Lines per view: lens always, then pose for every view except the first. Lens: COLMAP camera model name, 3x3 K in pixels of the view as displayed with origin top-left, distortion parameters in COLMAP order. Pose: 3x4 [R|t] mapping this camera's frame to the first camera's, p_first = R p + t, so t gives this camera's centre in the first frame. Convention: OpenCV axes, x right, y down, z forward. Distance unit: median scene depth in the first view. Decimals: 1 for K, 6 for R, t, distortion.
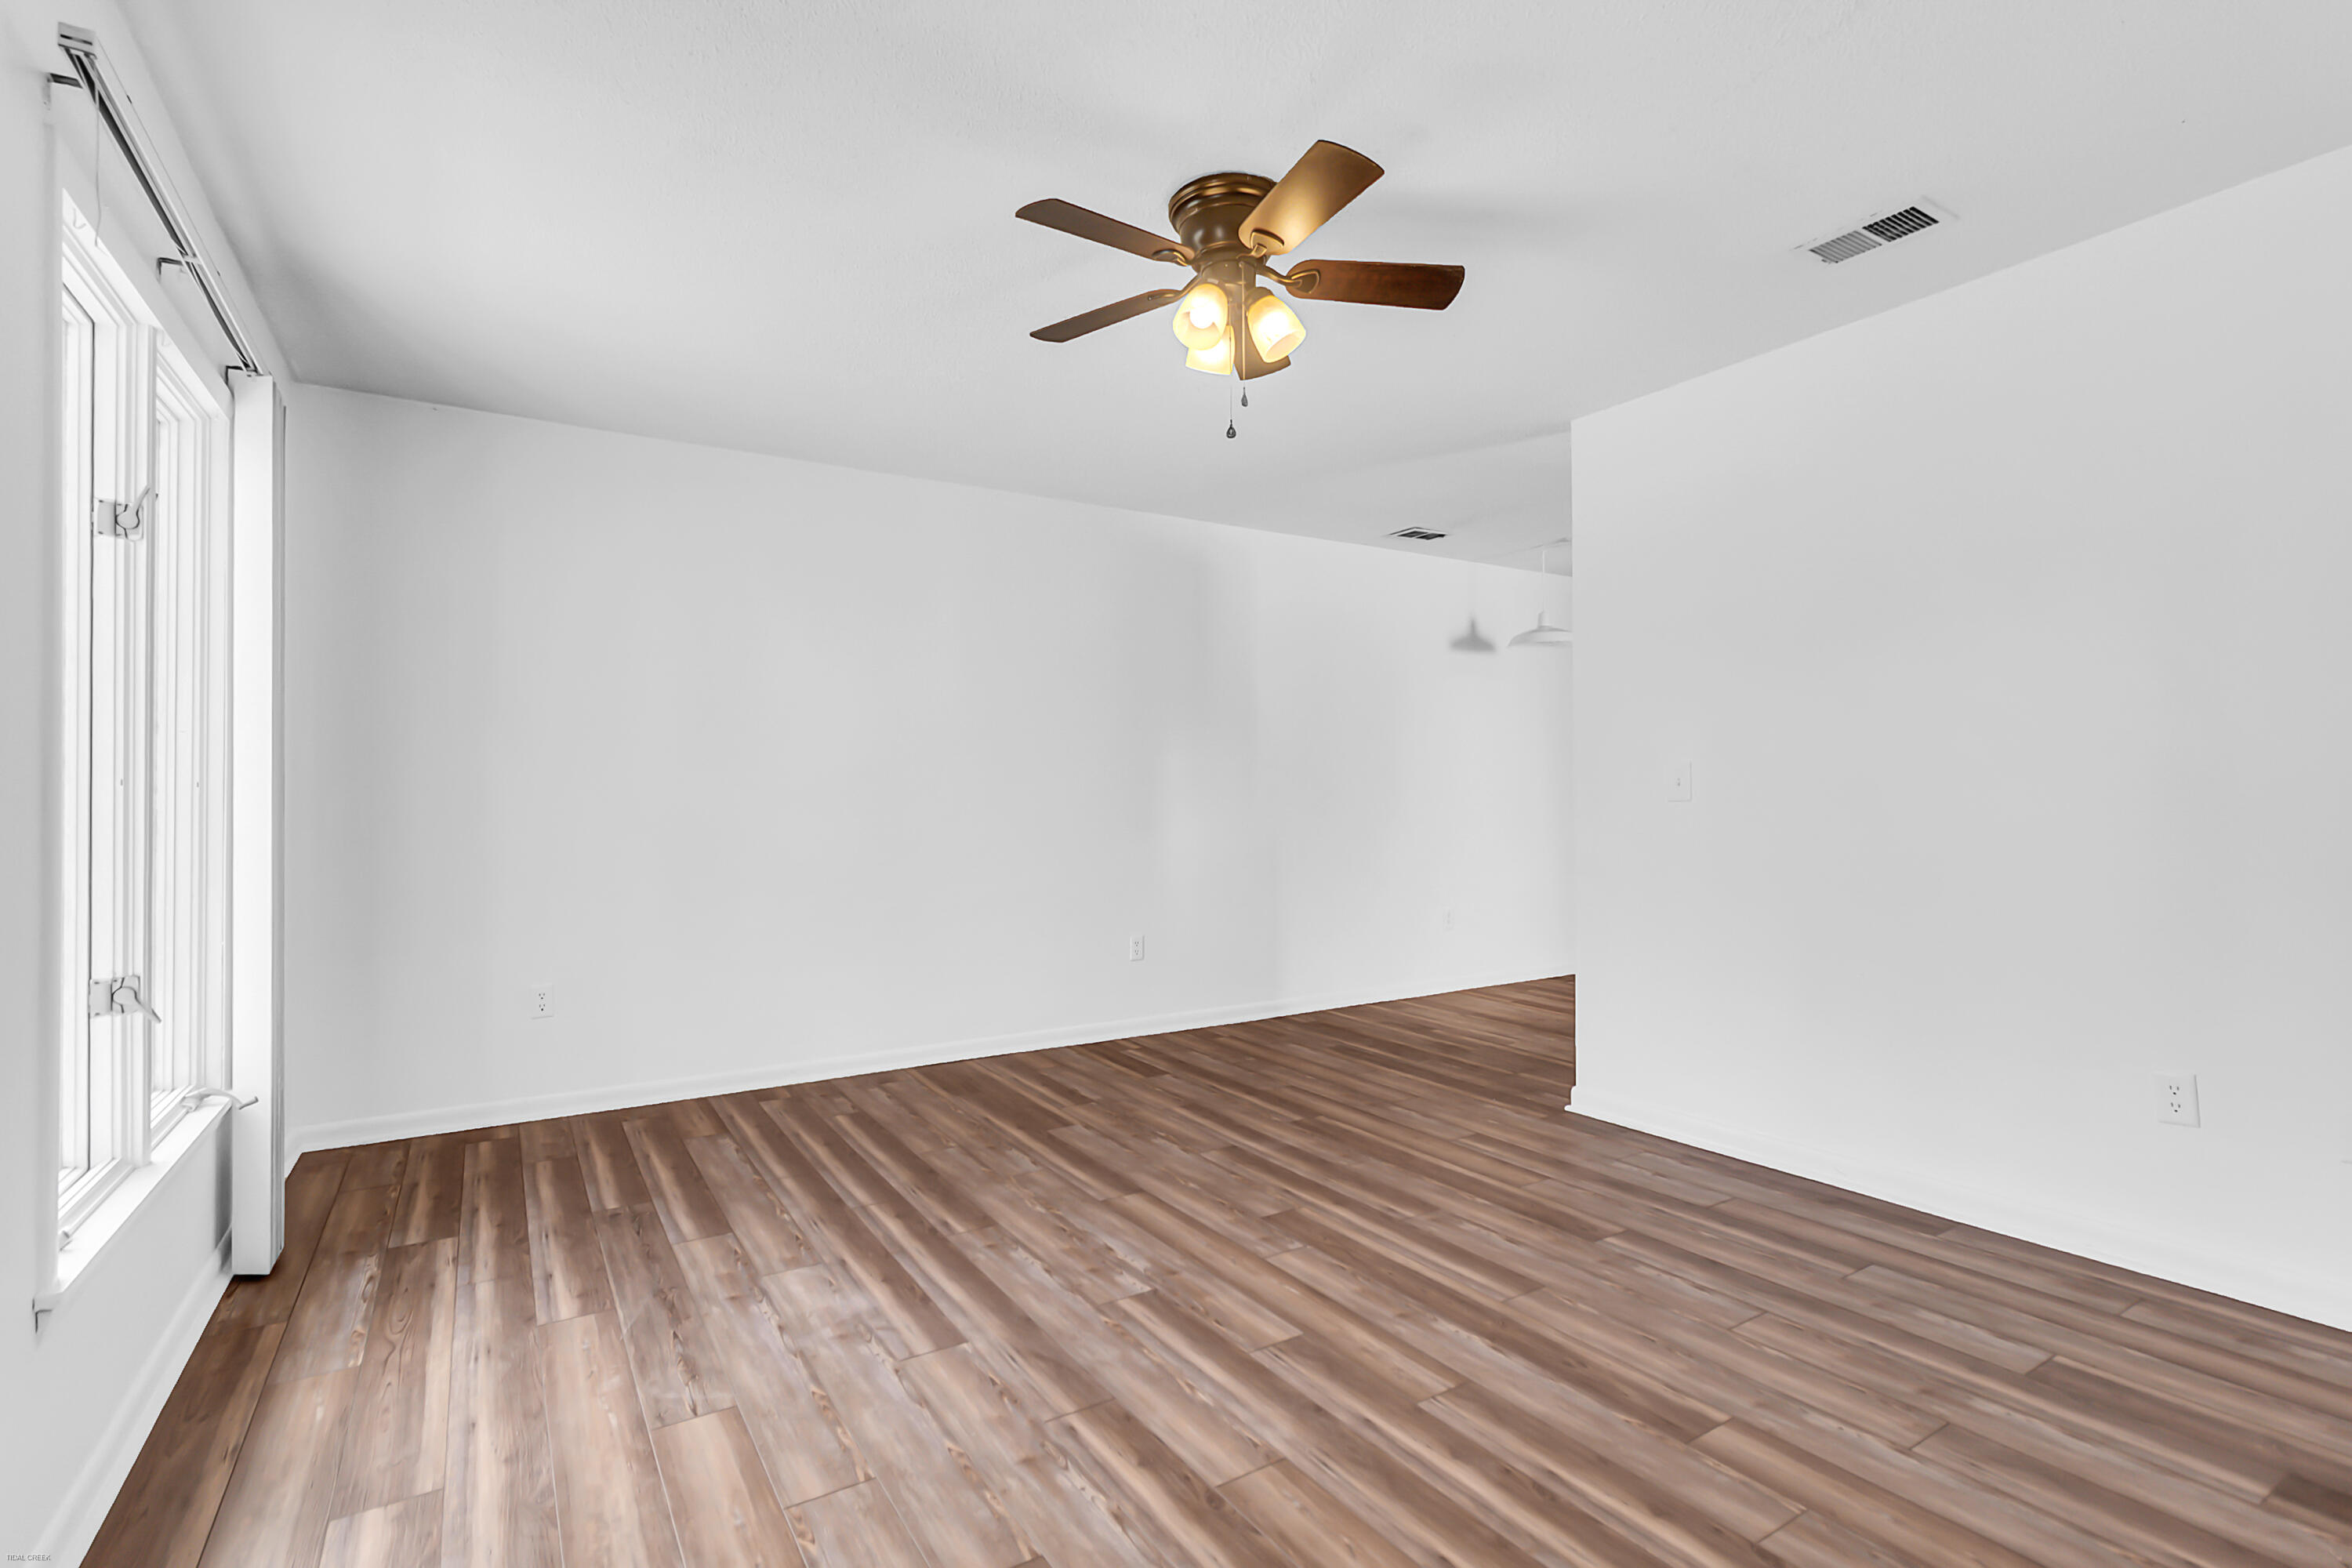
lens RADIAL K [[1099.0, 0, 1176.0], [0, 1099.0, 784.0], [0, 0, 1]] dist [0.001026, 0.000419]
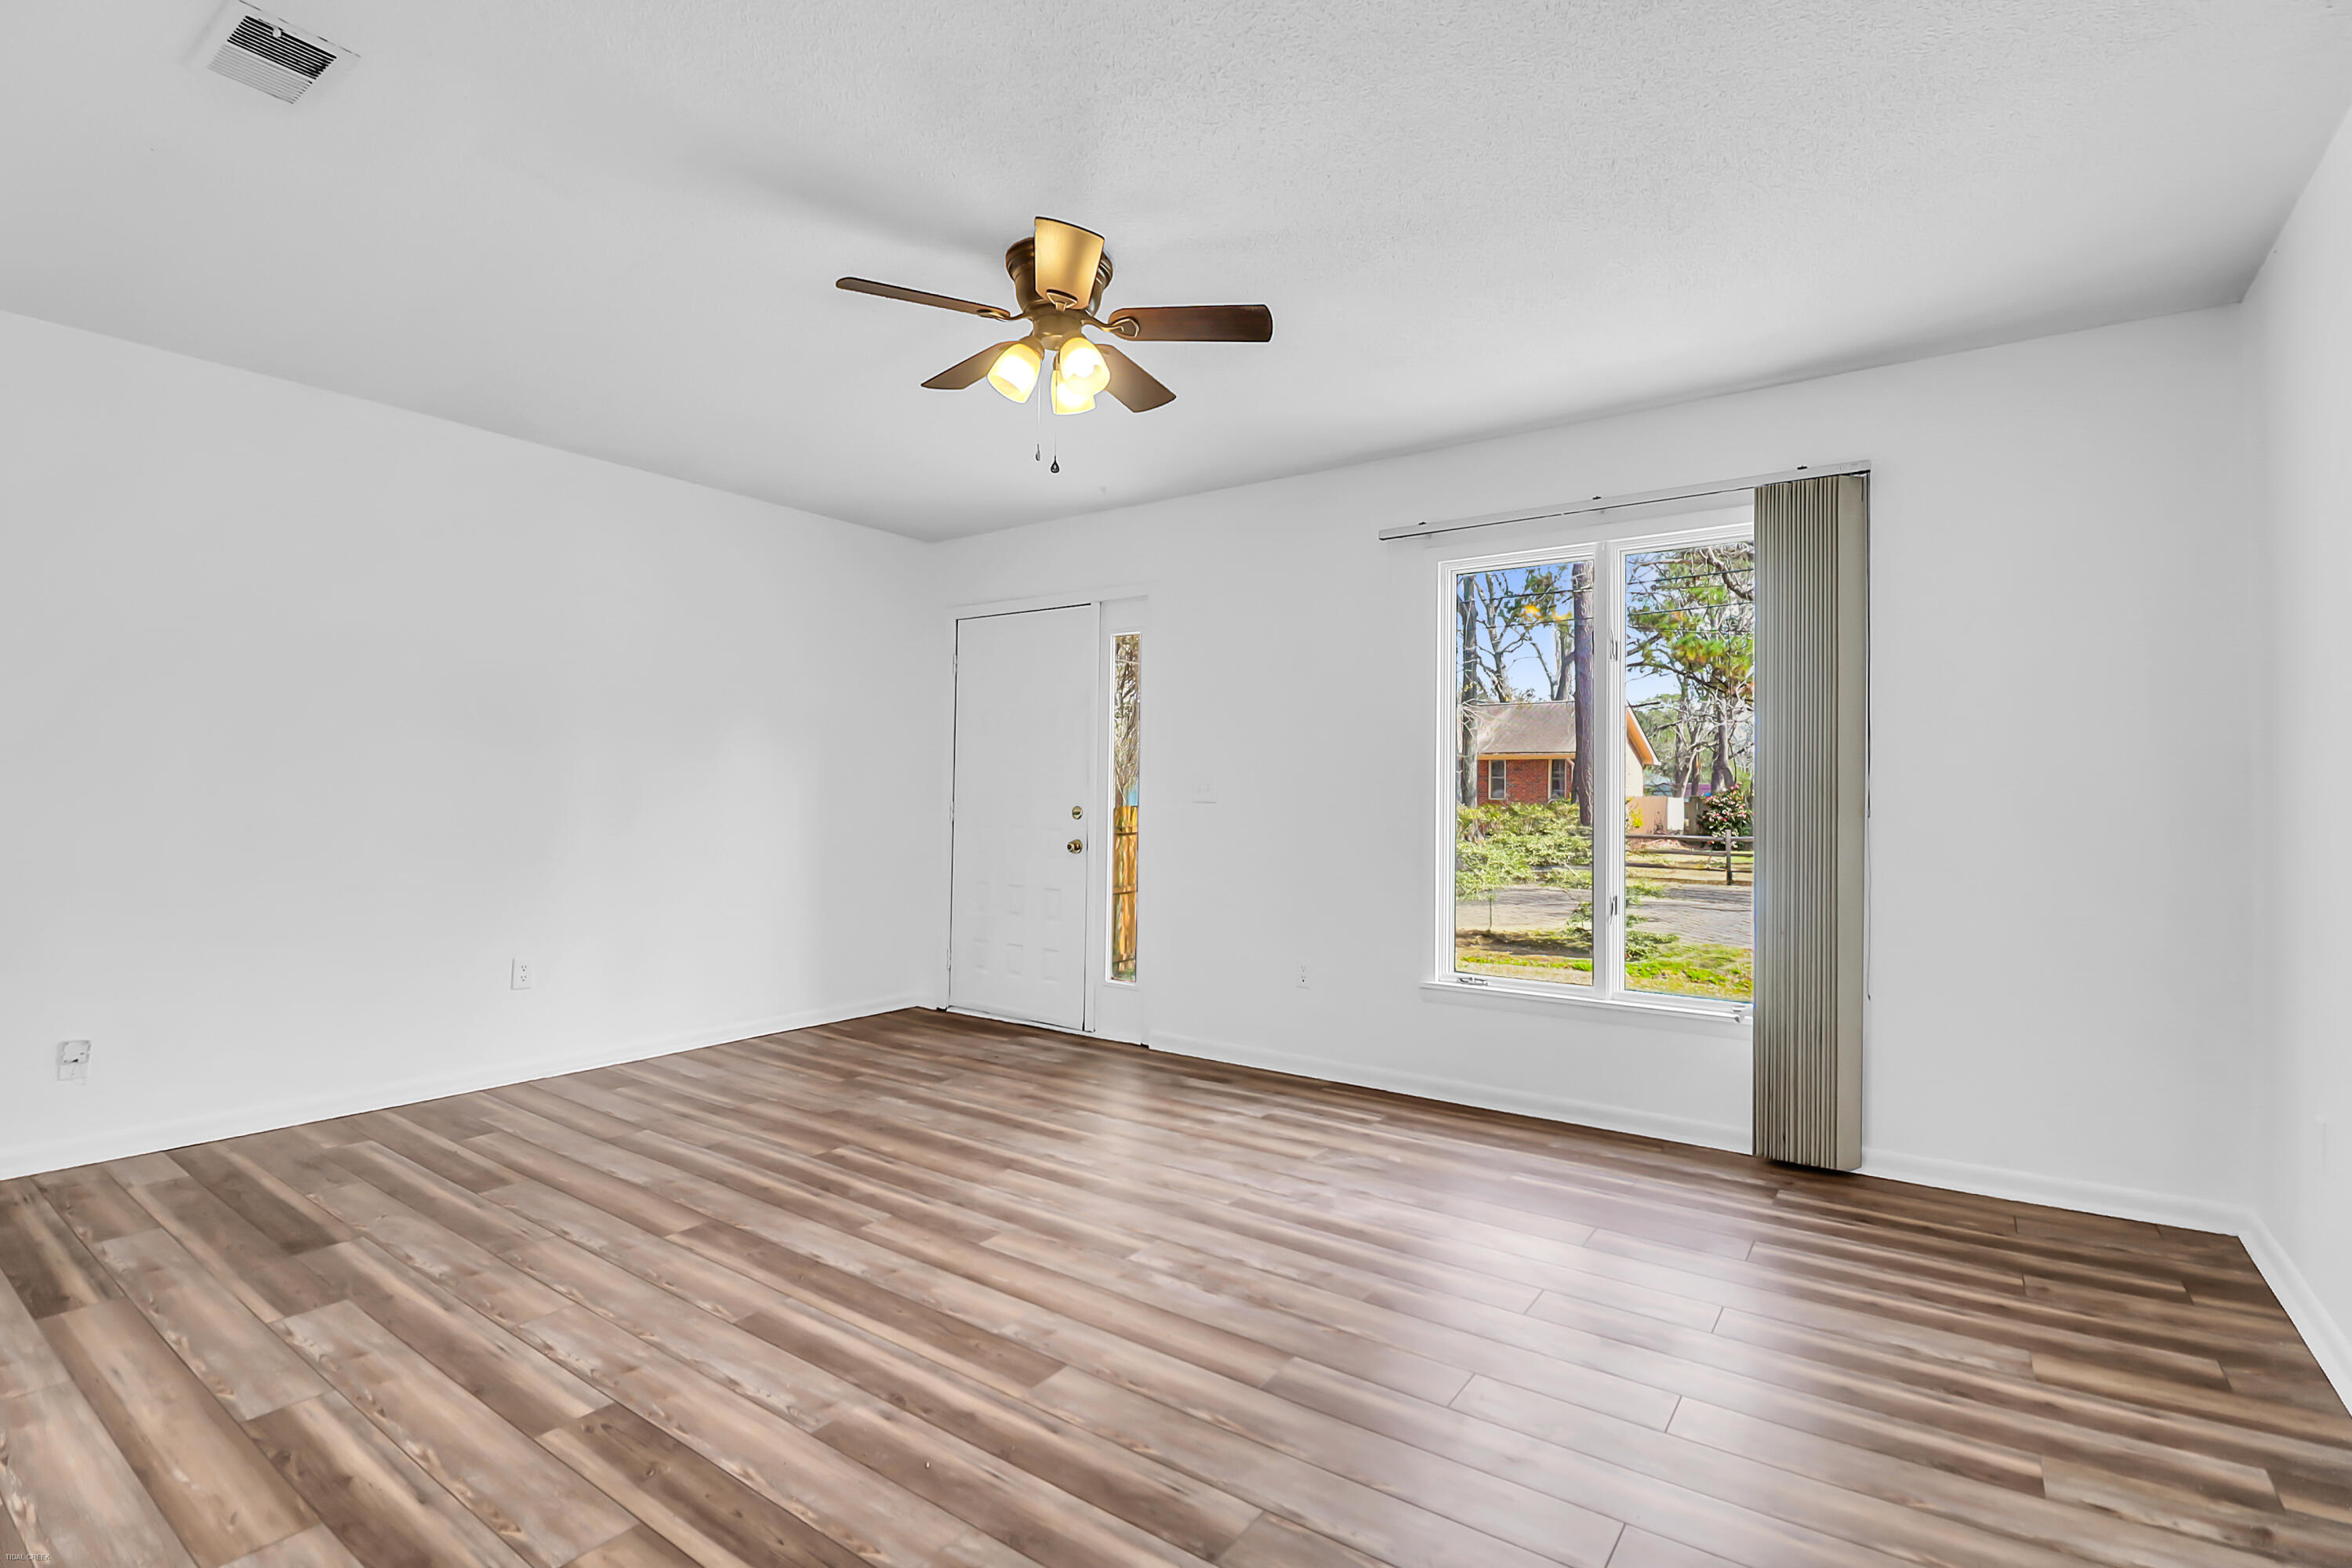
lens RADIAL K [[1085.2, 0, 1174.2], [0, 1085.2, 773.4], [0, 0, 1]] dist [-0.000694, -0.011694]
pose [[-0.923868, -0.011975, -0.382523, 0.332303], [-0.000778, 0.999567, -0.029412, 0.018089], [0.382709, -0.026875, -0.923478, 1.922184]]
